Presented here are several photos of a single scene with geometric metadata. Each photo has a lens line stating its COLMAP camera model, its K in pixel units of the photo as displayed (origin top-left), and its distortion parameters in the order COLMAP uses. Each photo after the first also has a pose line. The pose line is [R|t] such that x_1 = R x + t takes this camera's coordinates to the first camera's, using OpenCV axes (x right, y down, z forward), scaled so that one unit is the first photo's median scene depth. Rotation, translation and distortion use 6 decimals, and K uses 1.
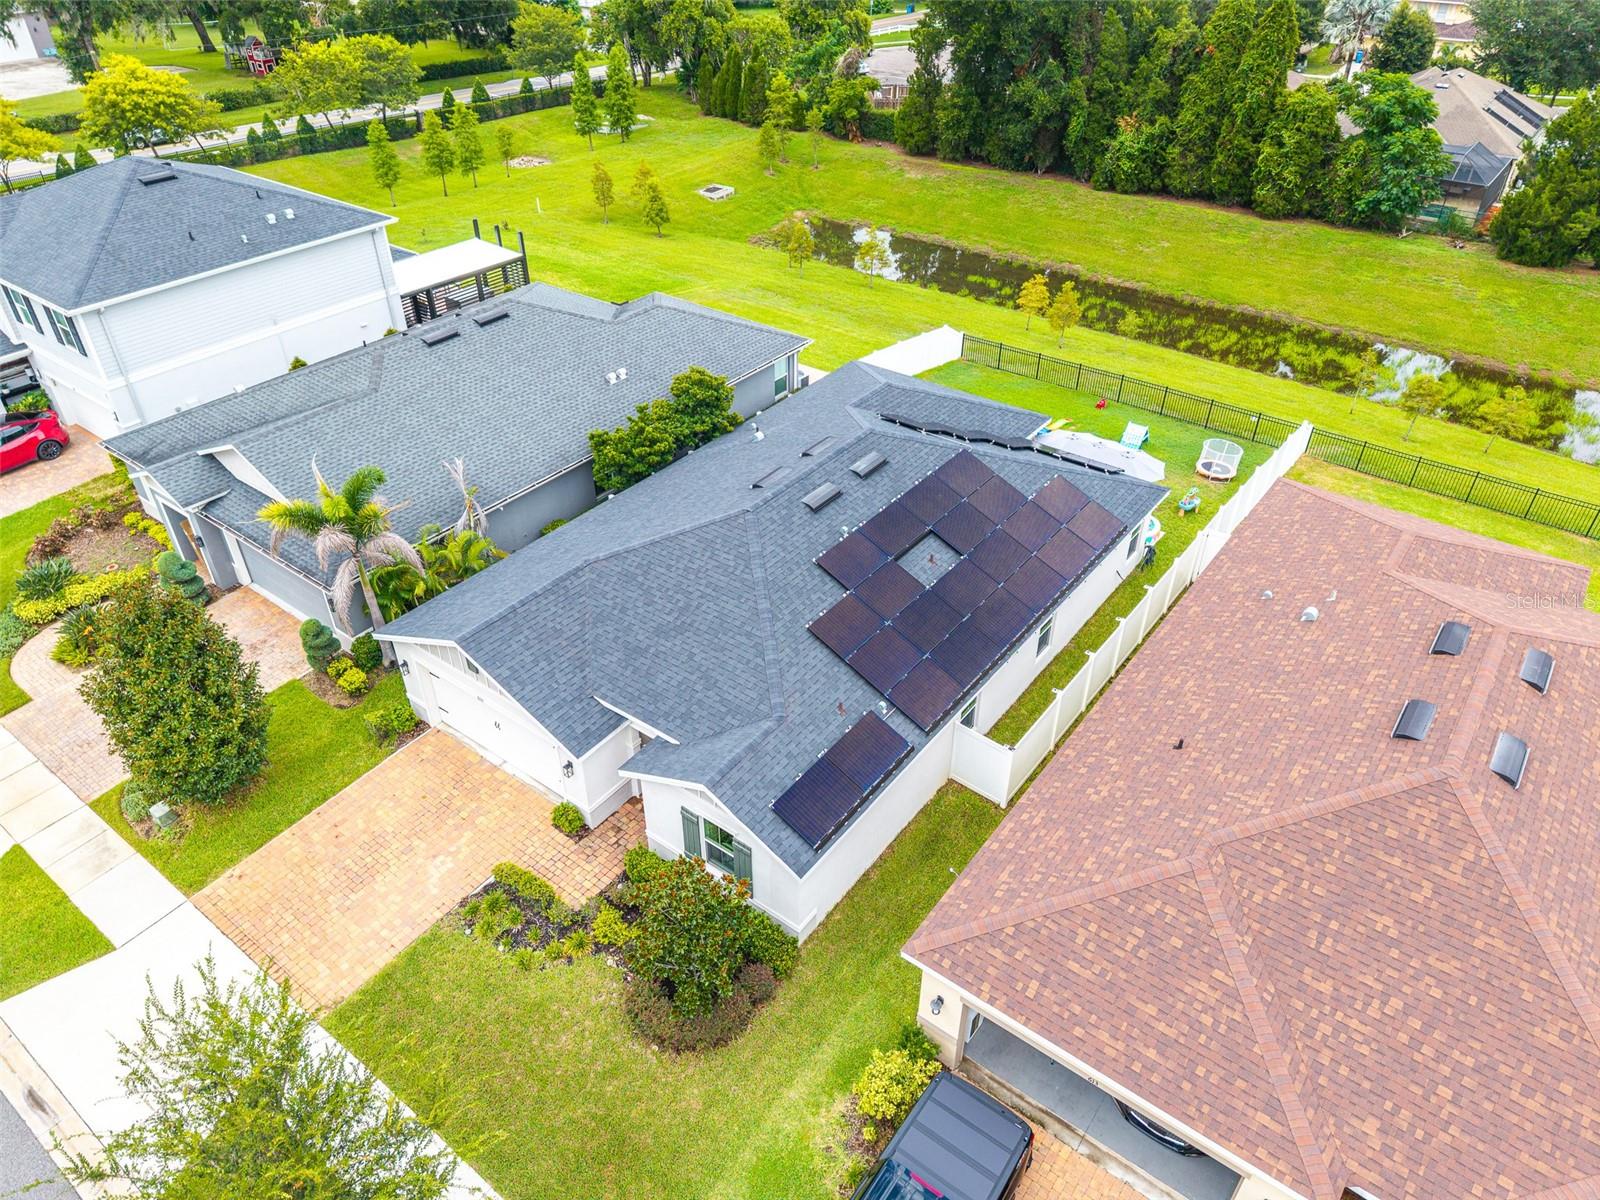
lens RADIAL K [[1062.2, 0, 796.0], [0, 1062.2, 595.0], [0, 0, 1]] dist [0.016995, -0.016623]
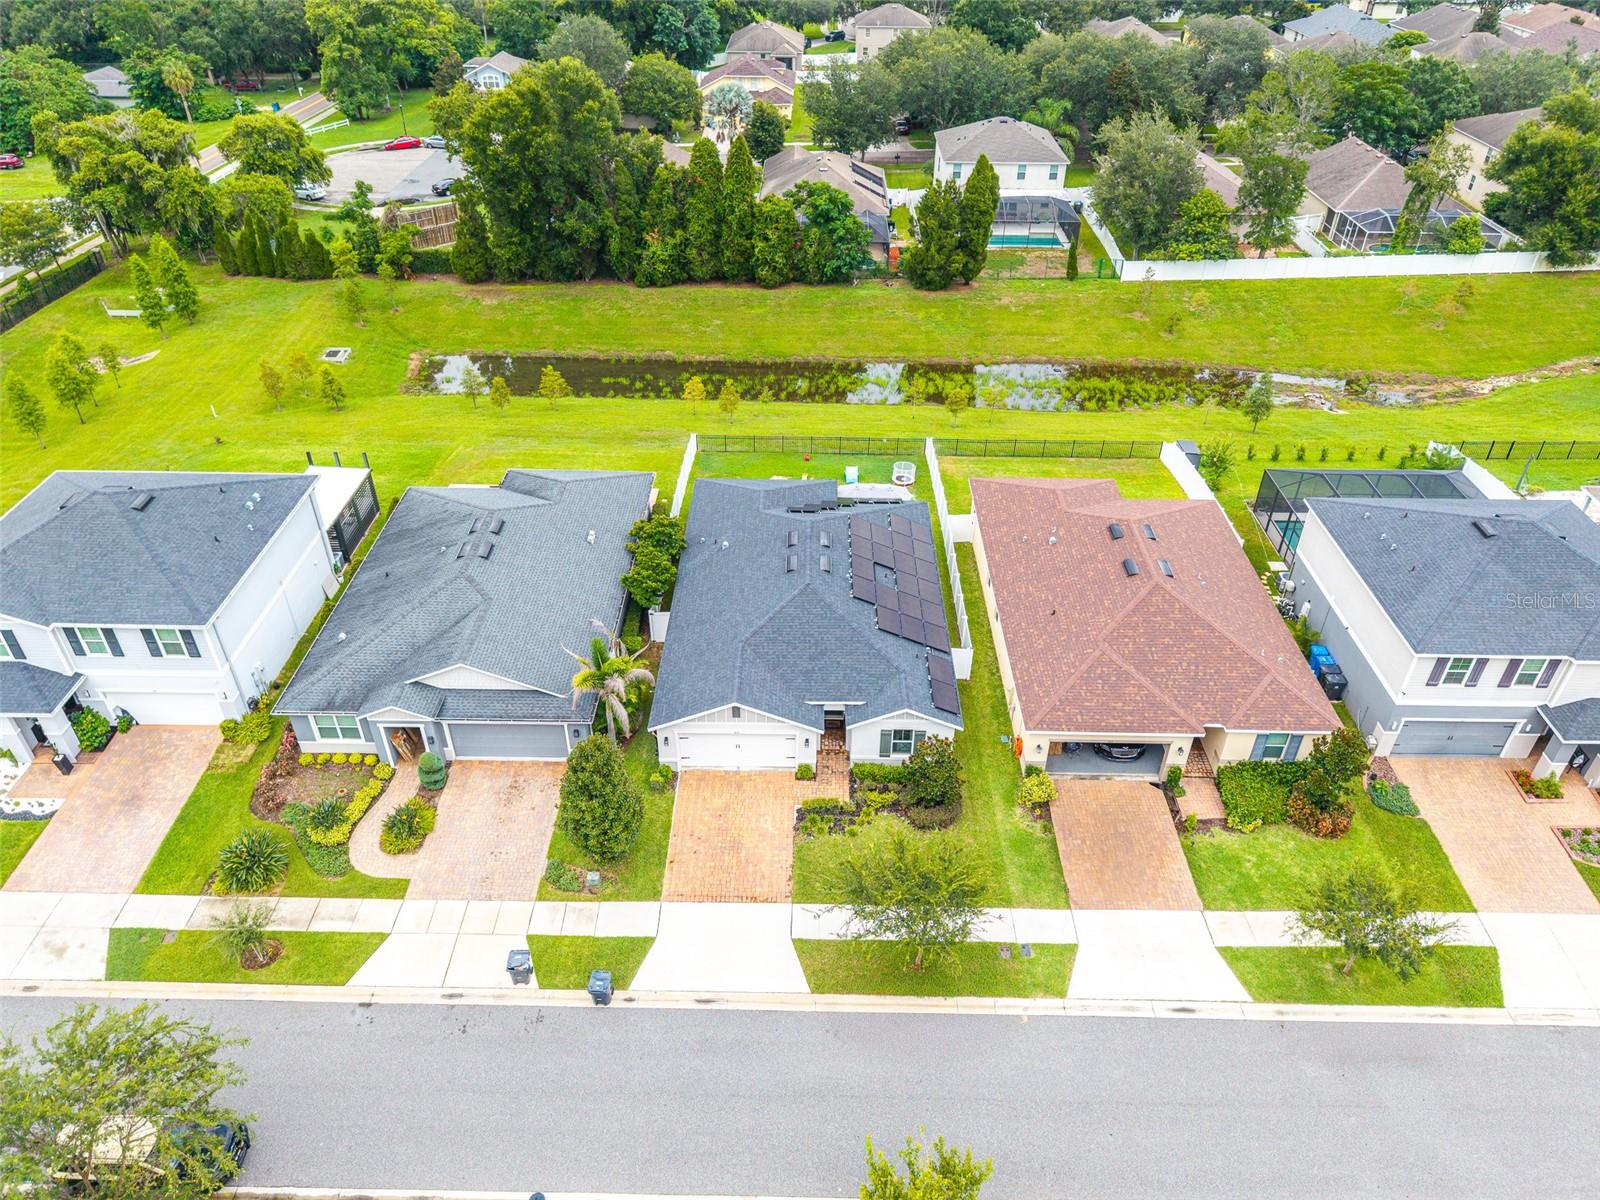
lens RADIAL K [[1062.2, 0, 806.5], [0, 1062.2, 602.0], [0, 0, 1]] dist [0.016995, -0.016623]
pose [[0.808070, -0.341054, 0.480317, -0.341390], [0.340130, 0.935840, 0.092278, -0.079920], [-0.480972, 0.088803, 0.872227, -0.216031]]
